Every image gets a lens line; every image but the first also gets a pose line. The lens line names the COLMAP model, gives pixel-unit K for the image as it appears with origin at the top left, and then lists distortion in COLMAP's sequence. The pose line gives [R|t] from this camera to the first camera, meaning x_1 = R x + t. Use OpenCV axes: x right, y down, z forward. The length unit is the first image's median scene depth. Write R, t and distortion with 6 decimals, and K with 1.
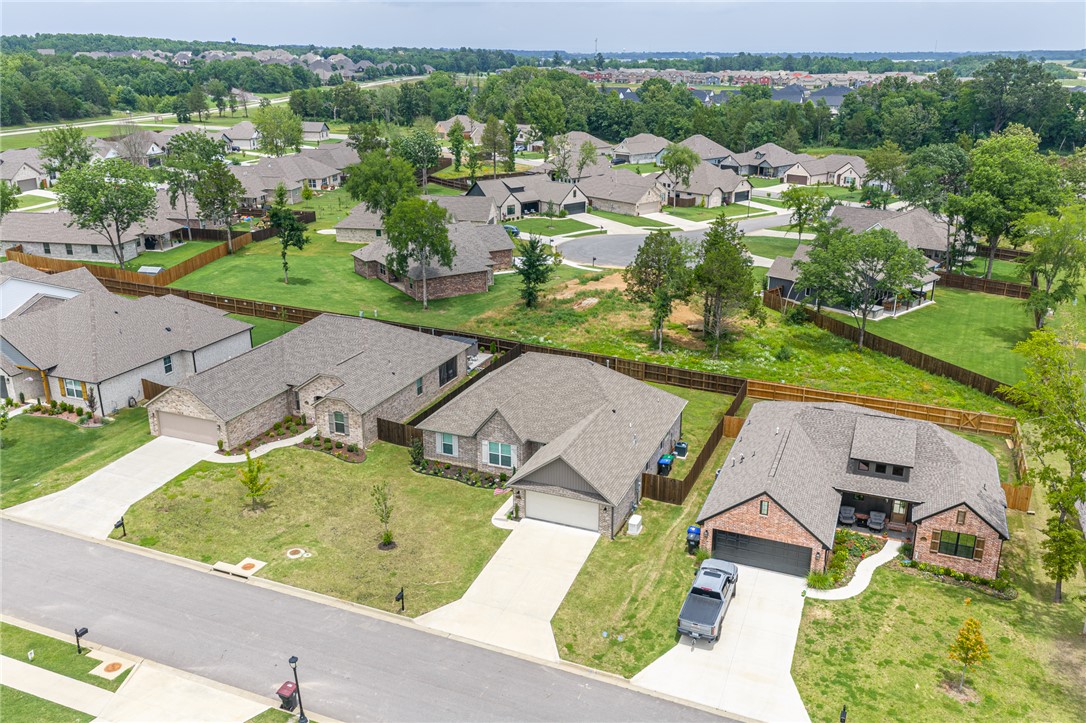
lens RADIAL K [[889.7, 0, 545.2], [0, 889.7, 352.8], [0, 0, 1]] dist [0.081470, -0.064475]
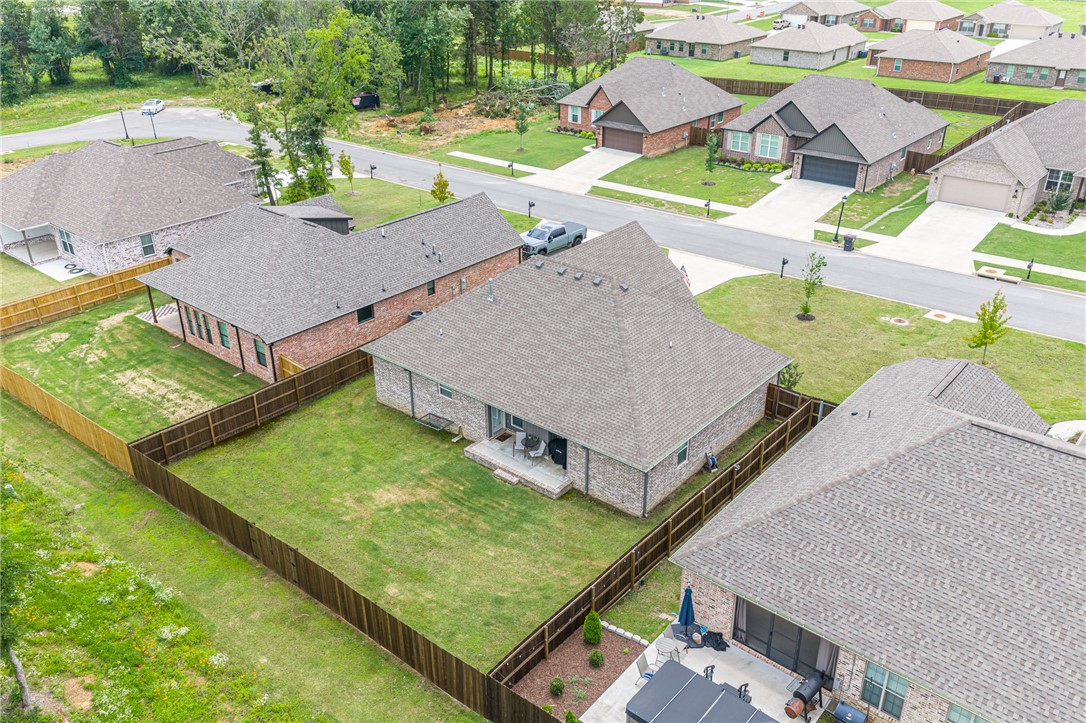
lens RADIAL K [[889.7, 0, 544.8], [0, 889.7, 356.4], [0, 0, 1]] dist [0.081470, -0.064475]
pose [[-0.950697, -0.134956, 0.279217, -0.151965], [0.102525, 0.712950, 0.693679, -0.390918], [-0.292683, 0.688106, -0.663963, 1.460187]]
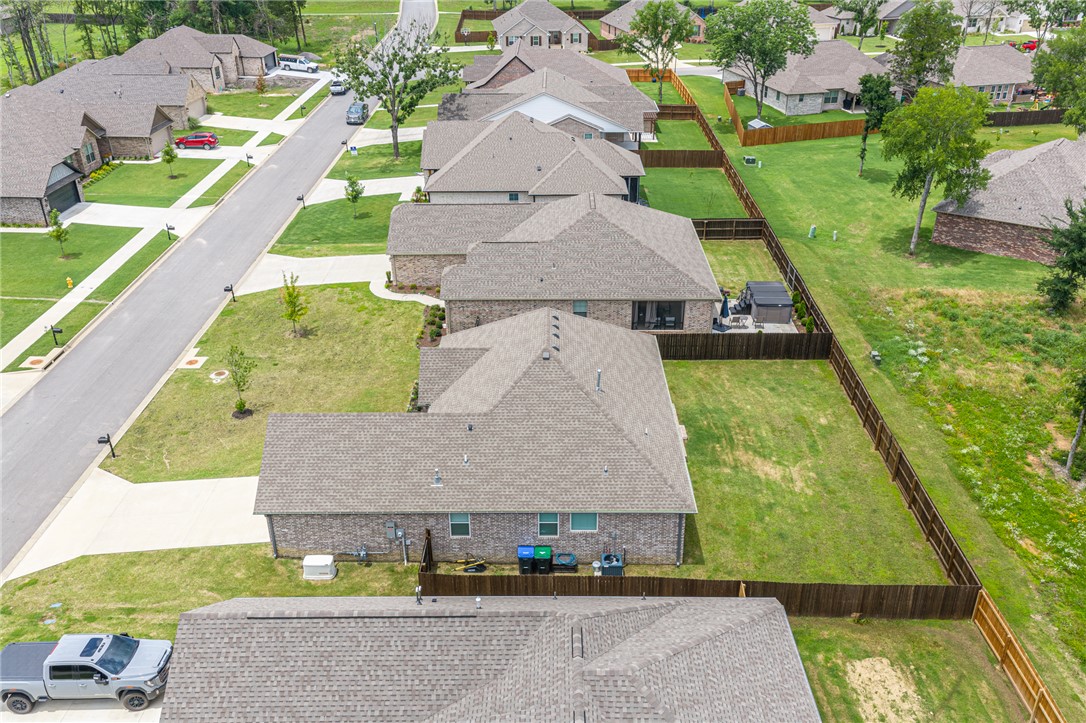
lens RADIAL K [[889.7, 0, 543.5], [0, 889.7, 357.3], [0, 0, 1]] dist [0.081470, -0.064475]
pose [[0.365460, 0.417854, -0.831767, 0.560796], [-0.286659, 0.900673, 0.326519, -0.187577], [0.885588, 0.119104, 0.448942, 0.699938]]
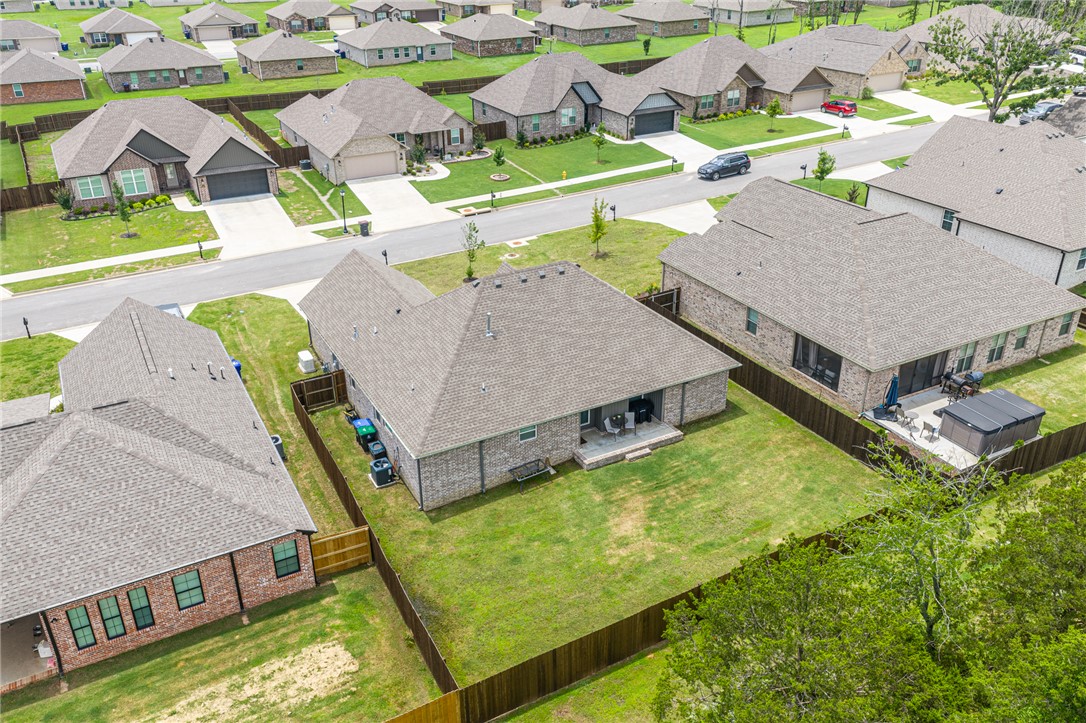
lens RADIAL K [[889.7, 0, 544.3], [0, 889.7, 356.3], [0, 0, 1]] dist [0.081470, -0.064475]
pose [[-0.637742, 0.351459, -0.685392, 0.475465], [-0.233228, 0.759946, 0.606702, -0.348238], [0.734091, 0.546772, -0.402679, 1.298844]]
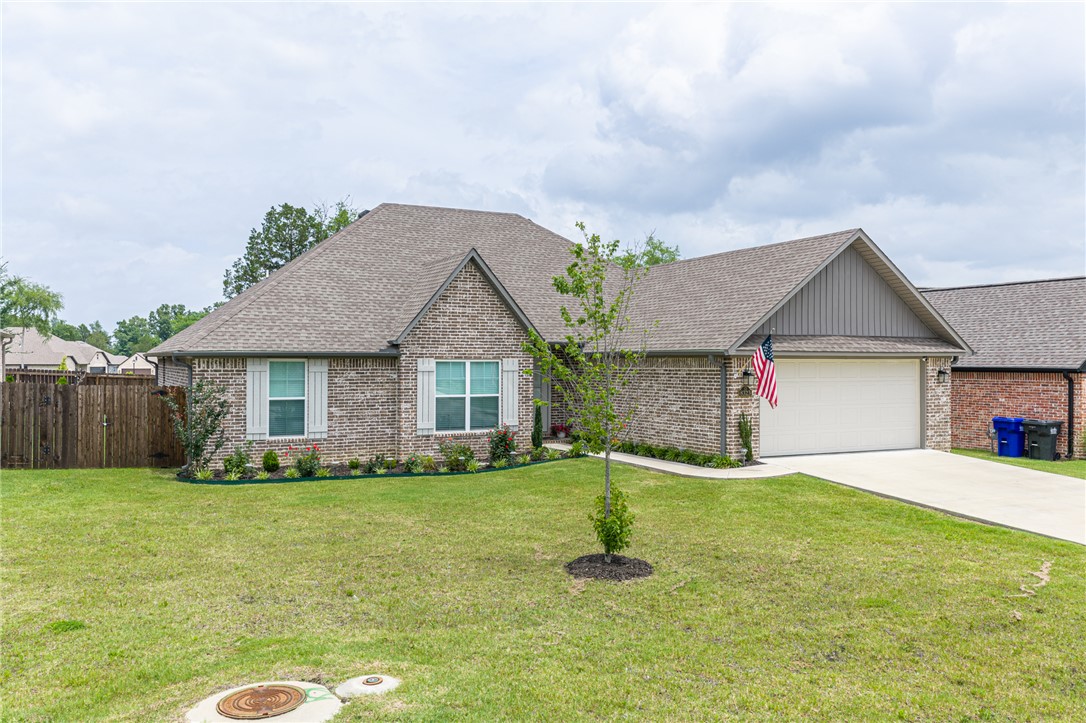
lens RADIAL K [[889.7, 0, 546.3], [0, 889.7, 359.6], [0, 0, 1]] dist [0.081470, -0.064475]
pose [[0.661139, 0.000883, 0.750263, -0.279615], [0.236894, 0.948597, -0.209869, 0.172268], [-0.711882, 0.316485, 0.626946, 0.711869]]
